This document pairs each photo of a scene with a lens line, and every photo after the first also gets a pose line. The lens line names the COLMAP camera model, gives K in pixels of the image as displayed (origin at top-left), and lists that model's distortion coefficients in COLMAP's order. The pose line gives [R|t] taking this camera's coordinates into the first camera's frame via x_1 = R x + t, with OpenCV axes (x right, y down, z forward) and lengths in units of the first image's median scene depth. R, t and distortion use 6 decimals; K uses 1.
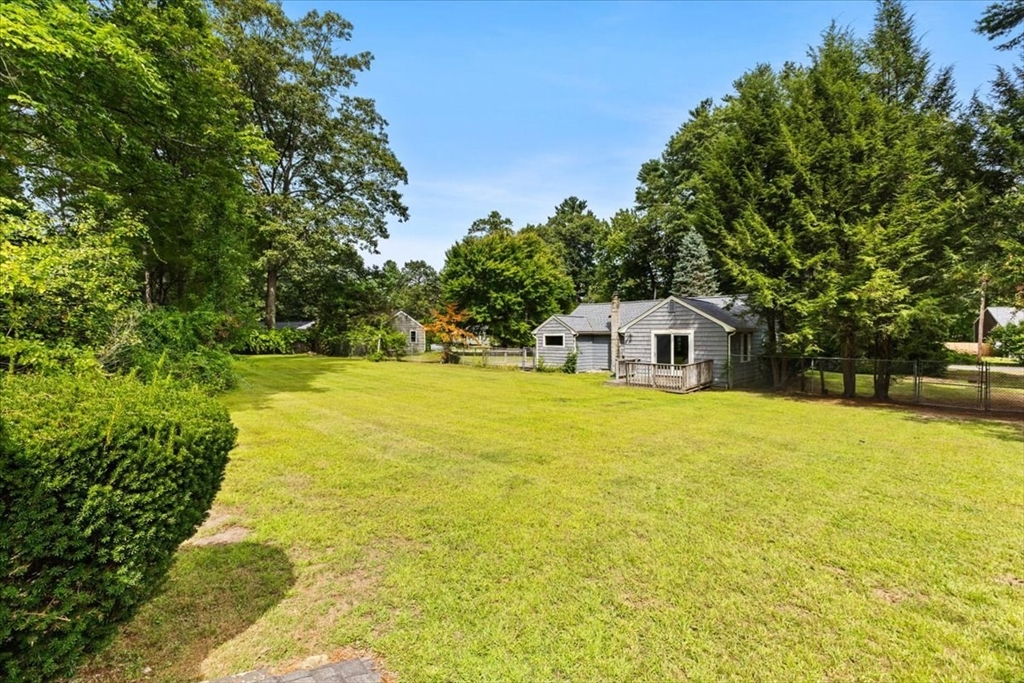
lens RADIAL K [[445.0, 0, 510.9], [0, 445.0, 339.2], [0, 0, 1]] dist [0.012232, -0.000697]
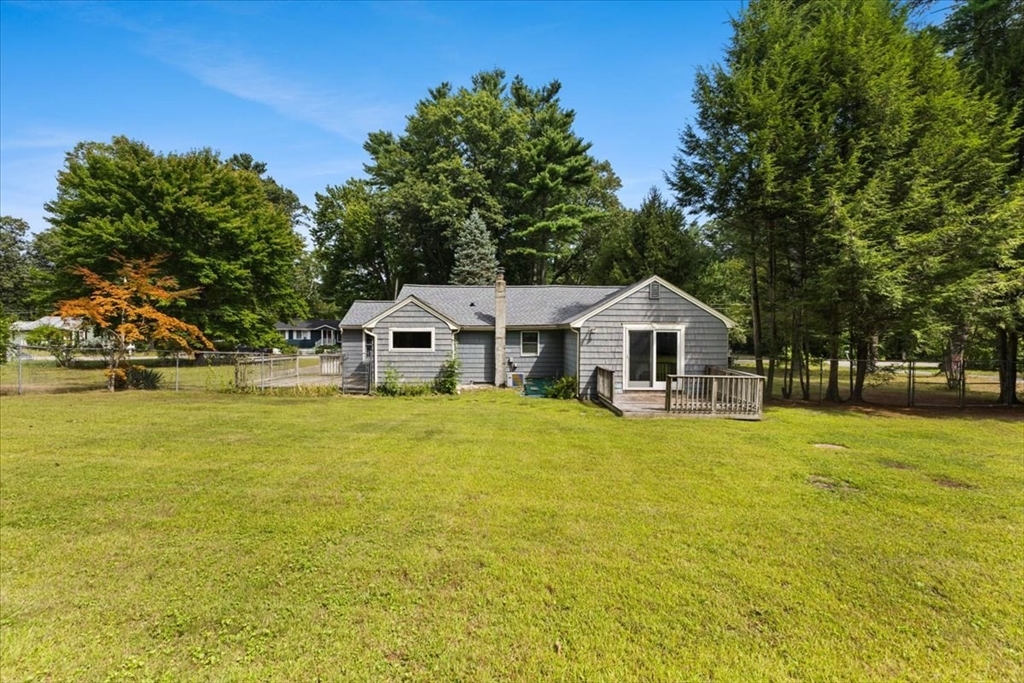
lens RADIAL K [[435.3, 0, 512.0], [0, 435.3, 341.5], [0, 0, 1]] dist [-0.002105, -0.000165]
pose [[0.718809, -0.004173, 0.695195, -0.210549], [-0.001408, 0.999971, 0.007459, 0.000688], [-0.695206, -0.006341, 0.718782, 0.498654]]
